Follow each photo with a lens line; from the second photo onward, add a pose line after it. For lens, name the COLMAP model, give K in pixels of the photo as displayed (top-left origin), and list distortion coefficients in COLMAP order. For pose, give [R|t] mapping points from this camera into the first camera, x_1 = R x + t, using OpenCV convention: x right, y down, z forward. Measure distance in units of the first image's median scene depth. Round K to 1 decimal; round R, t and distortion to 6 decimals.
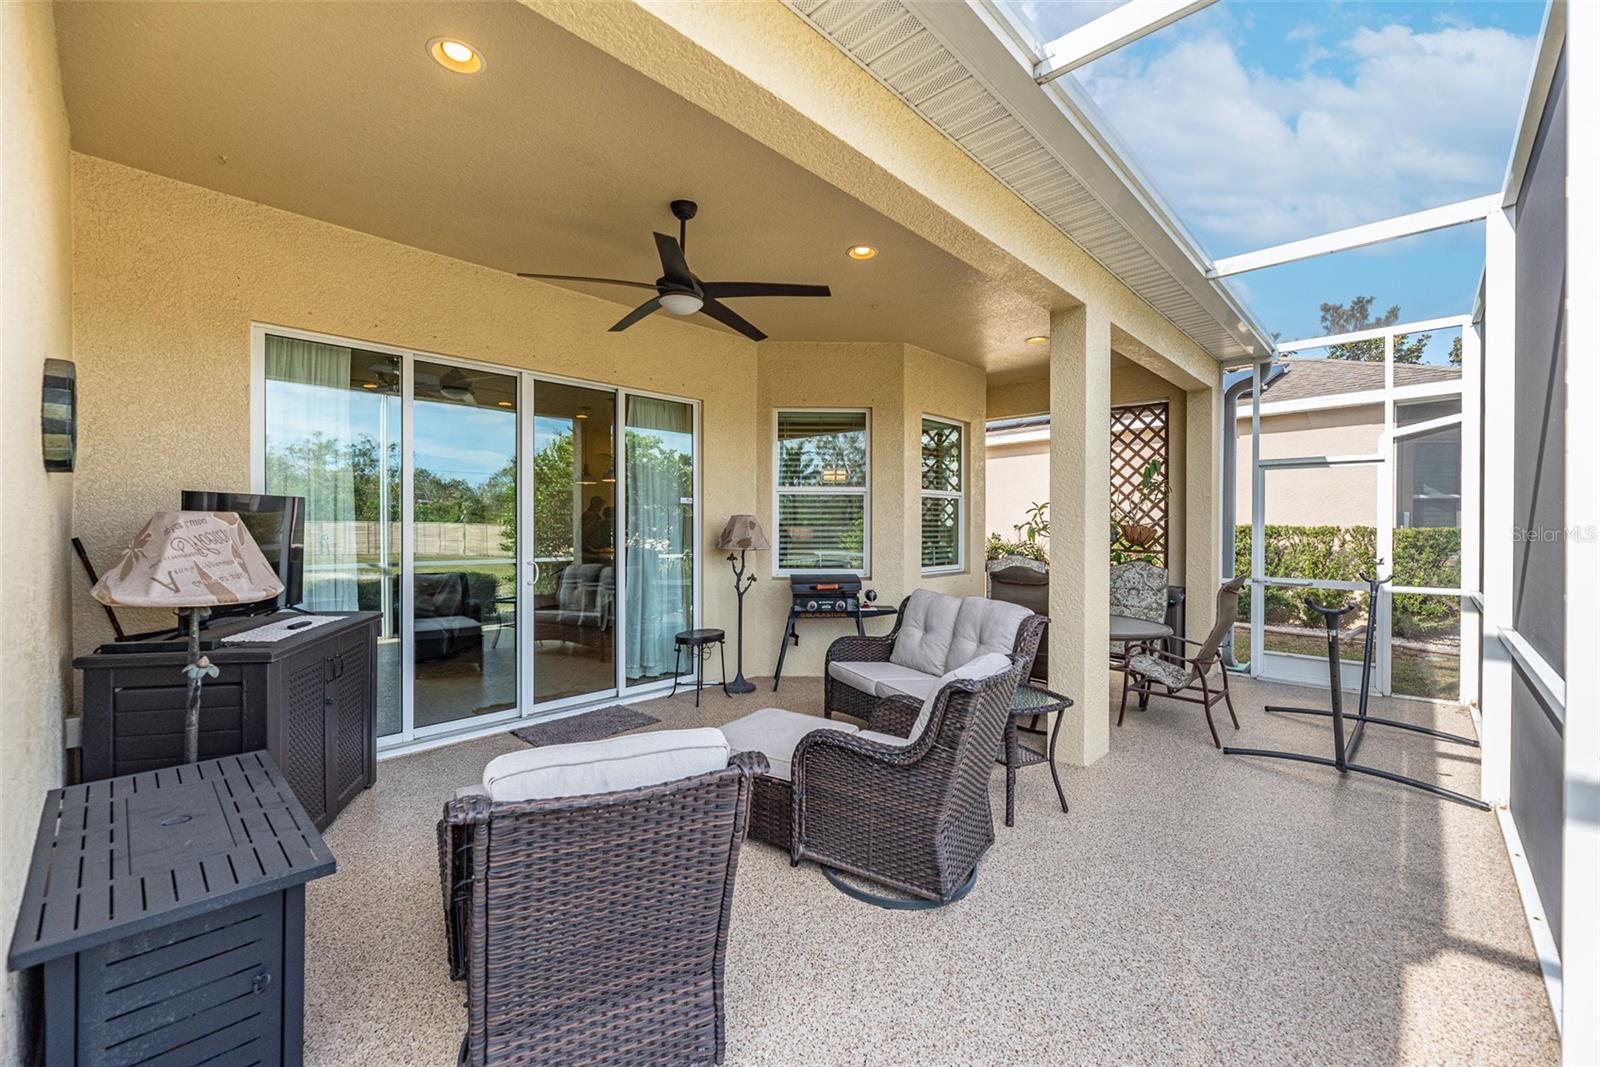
lens RADIAL K [[649.6, 0, 801.7], [0, 649.6, 525.4], [0, 0, 1]] dist [0.003233, 0.000303]
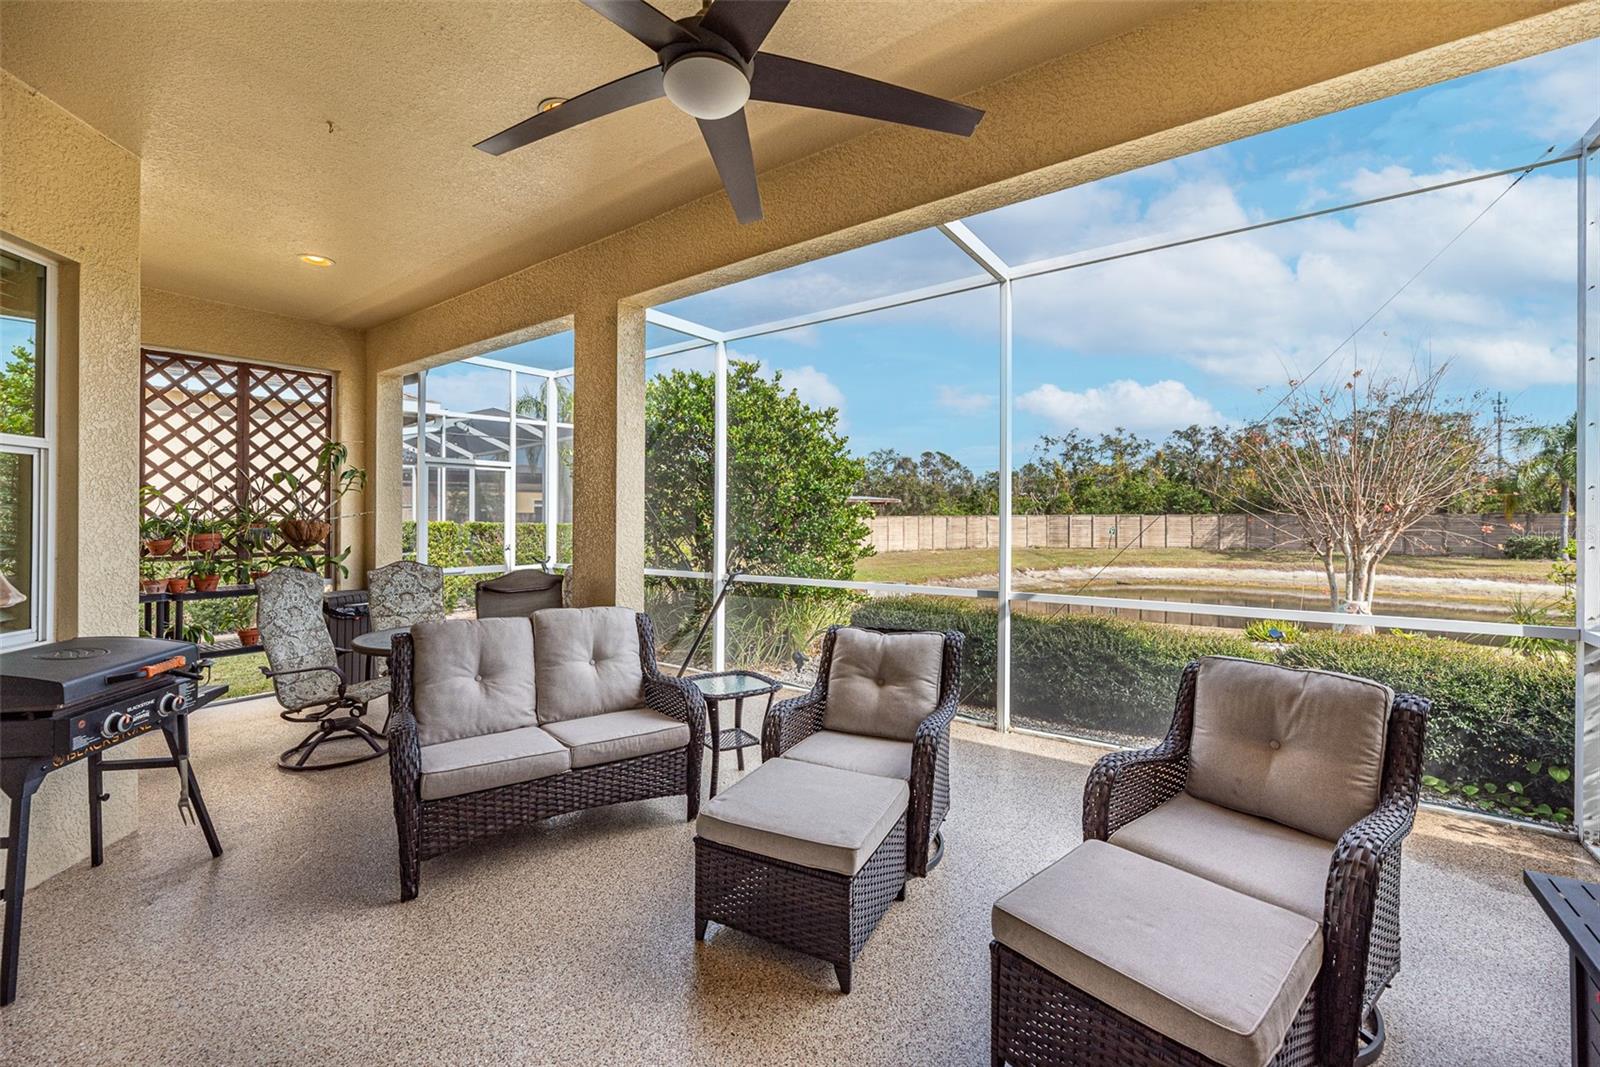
lens RADIAL K [[649.6, 0, 803.9], [0, 649.6, 523.7], [0, 0, 1]] dist [0.003233, 0.000303]
pose [[-0.150721, -0.014399, 0.988471, -0.365426], [0.004832, 0.999871, 0.015302, -0.006205], [-0.988564, 0.007082, -0.150632, 0.506511]]
